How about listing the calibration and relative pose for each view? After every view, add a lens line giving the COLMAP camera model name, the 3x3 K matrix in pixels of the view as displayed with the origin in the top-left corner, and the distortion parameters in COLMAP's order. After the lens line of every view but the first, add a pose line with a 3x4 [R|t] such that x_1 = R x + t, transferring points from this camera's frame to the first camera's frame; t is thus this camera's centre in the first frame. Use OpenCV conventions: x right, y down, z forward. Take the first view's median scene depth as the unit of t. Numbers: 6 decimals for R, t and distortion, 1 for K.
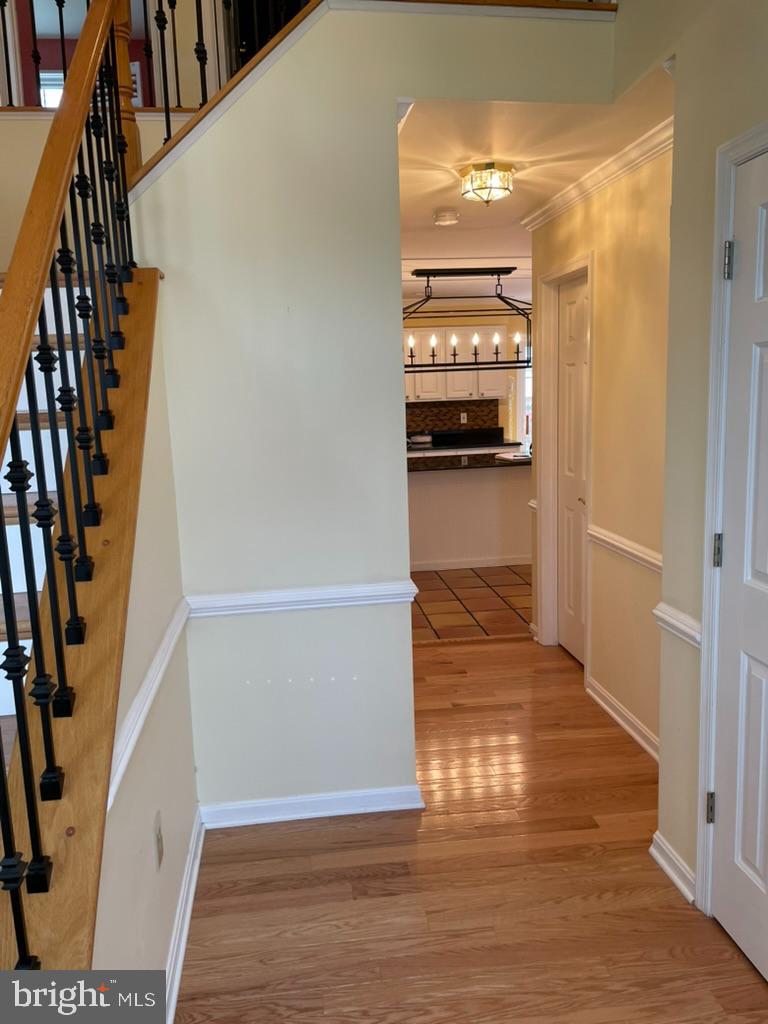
lens RADIAL K [[792.6, 0, 383.3], [0, 792.6, 512.2], [0, 0, 1]] dist [0.005963, -0.004746]
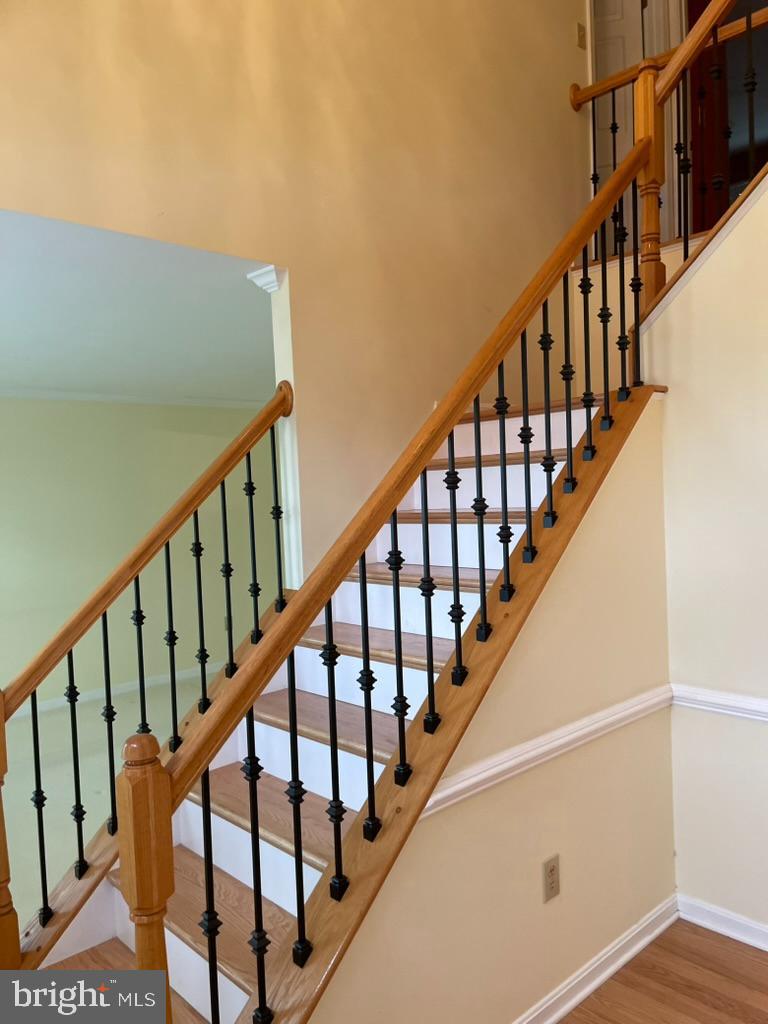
lens RADIAL K [[792.6, 0, 387.6], [0, 792.6, 514.4], [0, 0, 1]] dist [0.005963, -0.004746]
pose [[0.587539, 0.047491, -0.807801, 0.379262], [-0.118171, 0.992610, -0.027593, -0.044230], [0.800521, 0.111670, 0.588809, 0.043924]]
